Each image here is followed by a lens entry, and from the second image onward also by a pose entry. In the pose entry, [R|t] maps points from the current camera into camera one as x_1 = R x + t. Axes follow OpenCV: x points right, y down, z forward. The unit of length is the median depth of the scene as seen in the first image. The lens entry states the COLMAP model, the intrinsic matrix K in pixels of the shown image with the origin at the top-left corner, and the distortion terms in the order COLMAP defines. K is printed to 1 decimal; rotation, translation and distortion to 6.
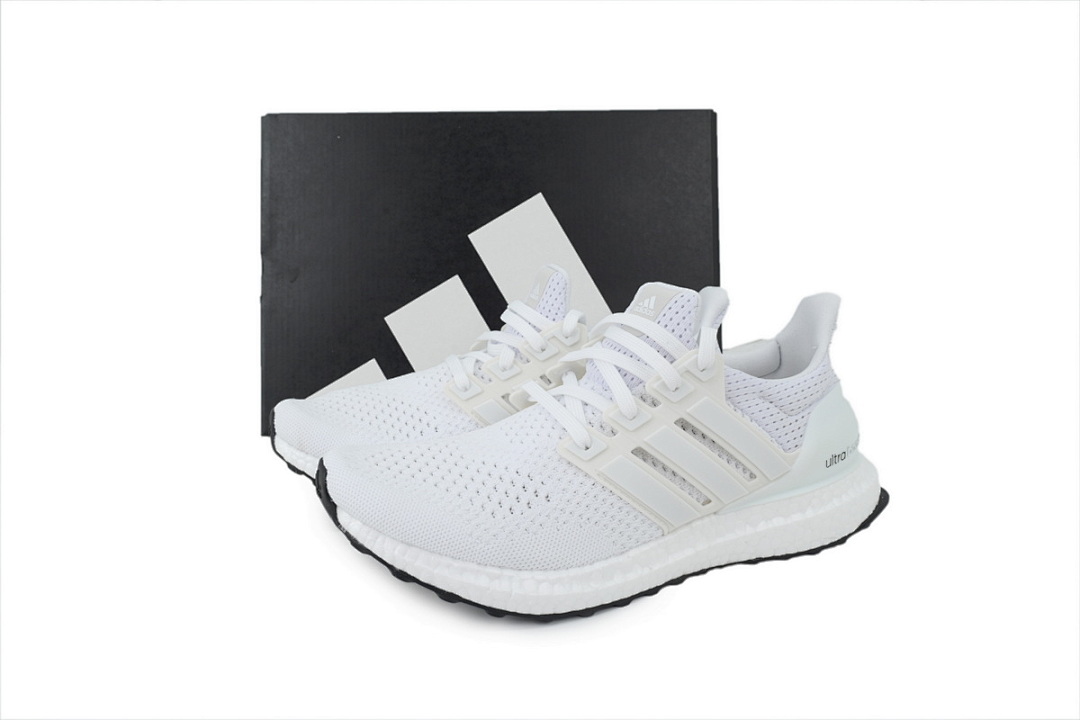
lens RADIAL K [[744.3, 0, 541.4], [0, 744.3, 357.6], [0, 0, 1]] dist [-0.007453, -0.000503]
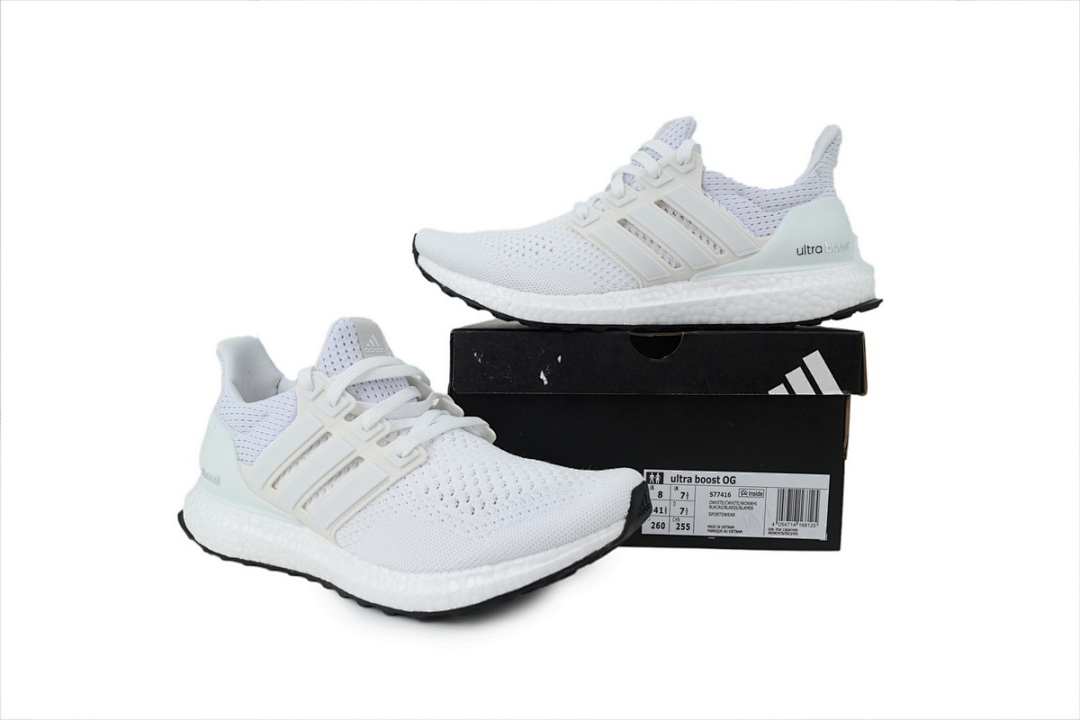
lens RADIAL K [[744.3, 0, 540.0], [0, 744.3, 361.6], [0, 0, 1]] dist [-0.007453, -0.000503]
pose [[0.921268, 0.055598, -0.384935, 0.515039], [-0.080096, 0.995636, -0.047890, 0.446248], [0.380592, 0.074951, 0.921701, -0.264738]]
